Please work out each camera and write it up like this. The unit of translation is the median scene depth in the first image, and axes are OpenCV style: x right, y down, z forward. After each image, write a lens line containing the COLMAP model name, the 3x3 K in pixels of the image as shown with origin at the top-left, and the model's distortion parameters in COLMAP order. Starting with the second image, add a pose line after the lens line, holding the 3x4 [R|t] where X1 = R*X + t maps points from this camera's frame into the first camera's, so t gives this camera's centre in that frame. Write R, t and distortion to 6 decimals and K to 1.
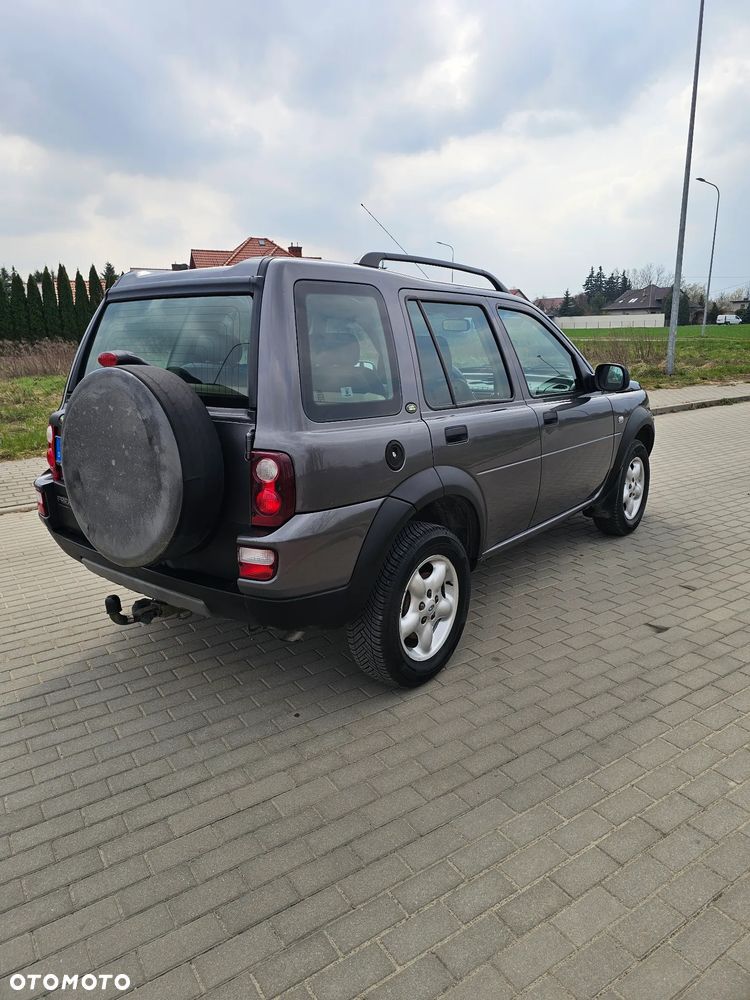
lens RADIAL K [[666.5, 0, 379.1], [0, 666.5, 485.1], [0, 0, 1]] dist [0.046507, -0.044427]
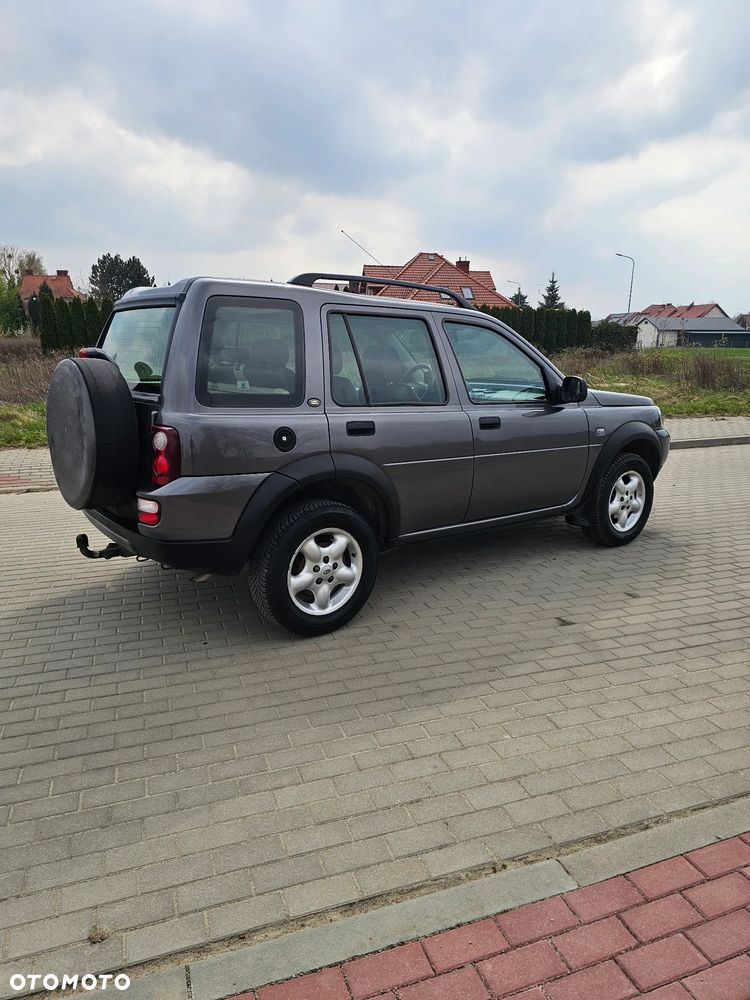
lens RADIAL K [[665.4, 0, 377.4], [0, 665.4, 496.7], [0, 0, 1]] dist [0.061980, -0.057606]
pose [[0.968310, 0.076931, -0.237607, 0.443363], [-0.077653, 0.996960, 0.006332, 0.036069], [0.237372, 0.012320, 0.971341, -0.134688]]
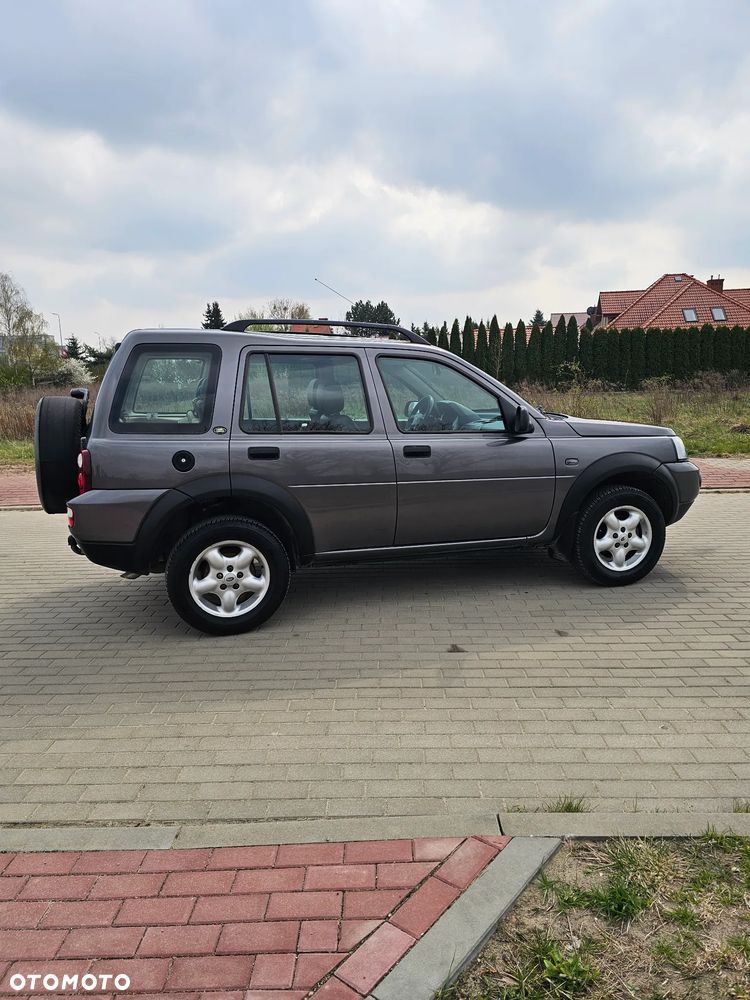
lens RADIAL K [[669.6, 0, 375.0], [0, 669.6, 500.0], [0, 0, 1]] dist [0.052846, -0.047304]
pose [[0.821462, 0.099187, -0.561571, 1.079788], [-0.121194, 0.992627, -0.001961, -0.007973], [0.557236, 0.069670, 0.827426, 0.030139]]
